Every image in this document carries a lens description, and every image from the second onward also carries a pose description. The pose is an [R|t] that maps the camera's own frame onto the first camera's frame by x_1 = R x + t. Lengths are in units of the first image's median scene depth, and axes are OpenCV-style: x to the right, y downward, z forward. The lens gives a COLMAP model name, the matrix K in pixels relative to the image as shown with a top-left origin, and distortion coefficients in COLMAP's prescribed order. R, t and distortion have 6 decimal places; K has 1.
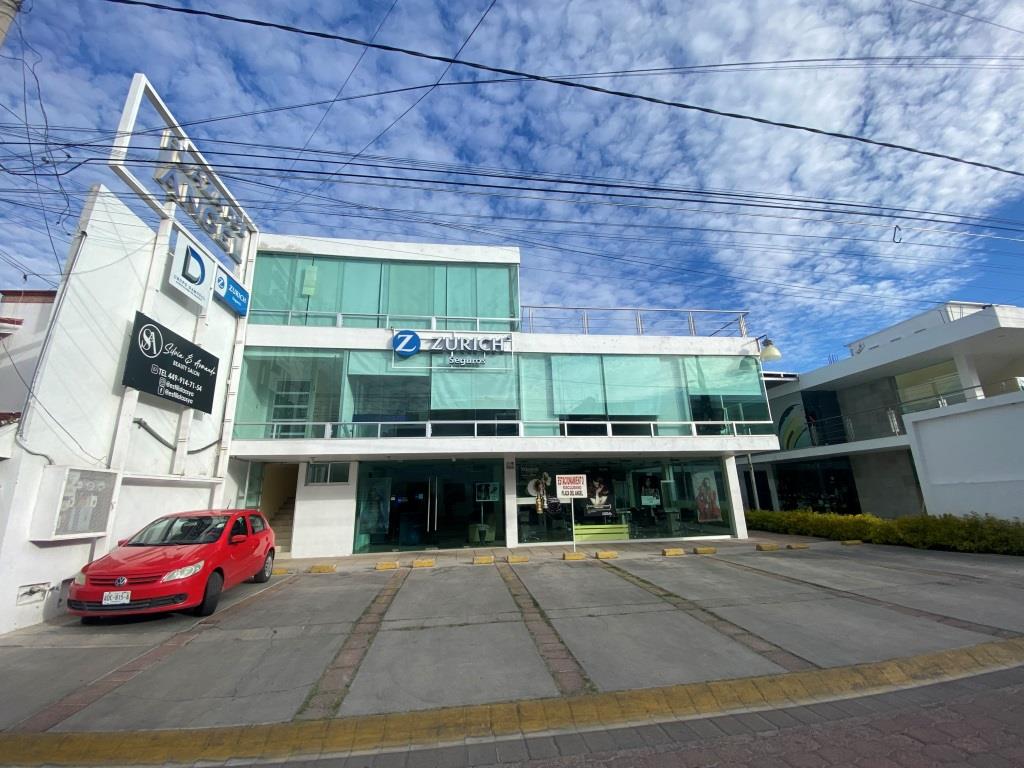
lens RADIAL K [[410.9, 0, 512.7], [0, 410.9, 378.9], [0, 0, 1]] dist [0.012961, -0.016016]
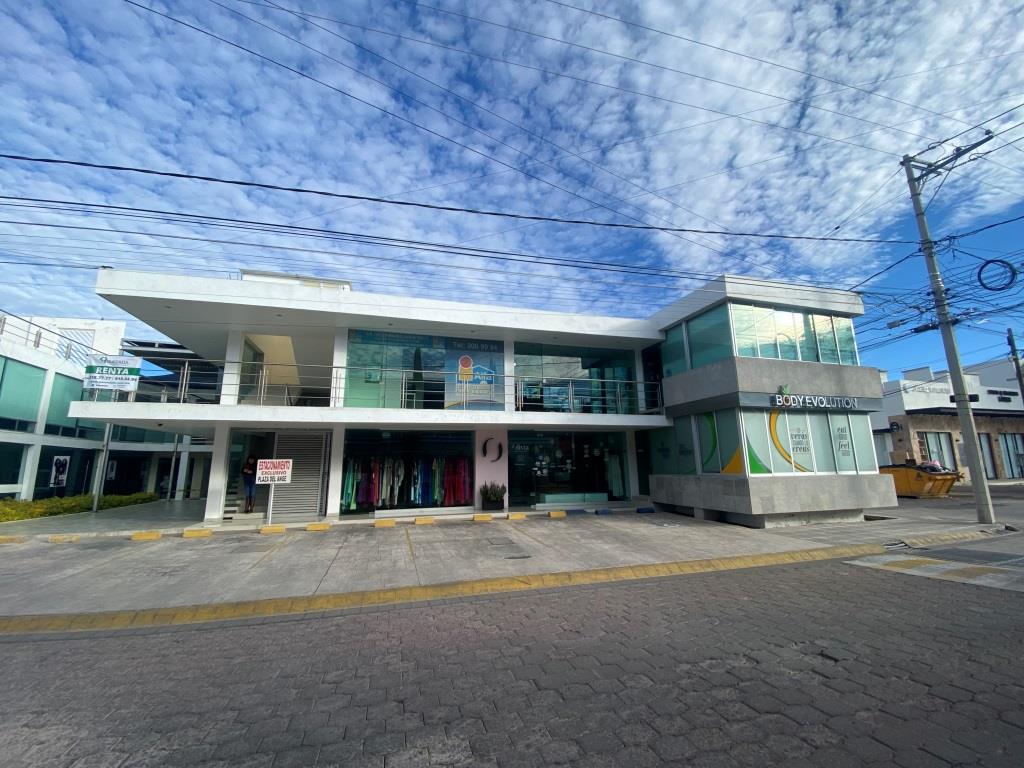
lens RADIAL K [[410.6, 0, 510.6], [0, 410.6, 385.2], [0, 0, 1]] dist [0.010898, -0.014927]
pose [[0.987924, 0.042221, 0.149079, 2.547808], [-0.055644, 0.994649, 0.087047, -0.080689], [-0.144606, -0.094291, 0.984986, 0.051895]]
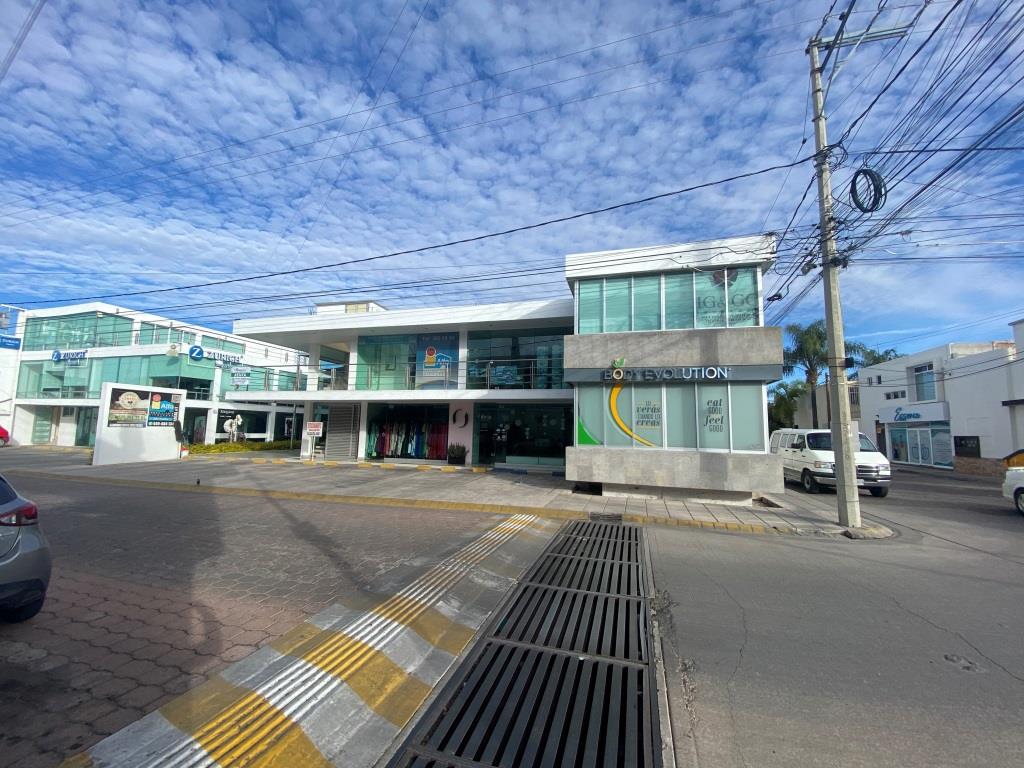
lens RADIAL K [[410.9, 0, 510.7], [0, 410.9, 390.9], [0, 0, 1]] dist [0.012961, -0.016016]
pose [[0.919616, 0.009026, -0.392716, 3.763025], [0.066857, 0.981554, 0.179116, -0.171917], [0.387088, -0.190974, 0.902049, -0.109001]]
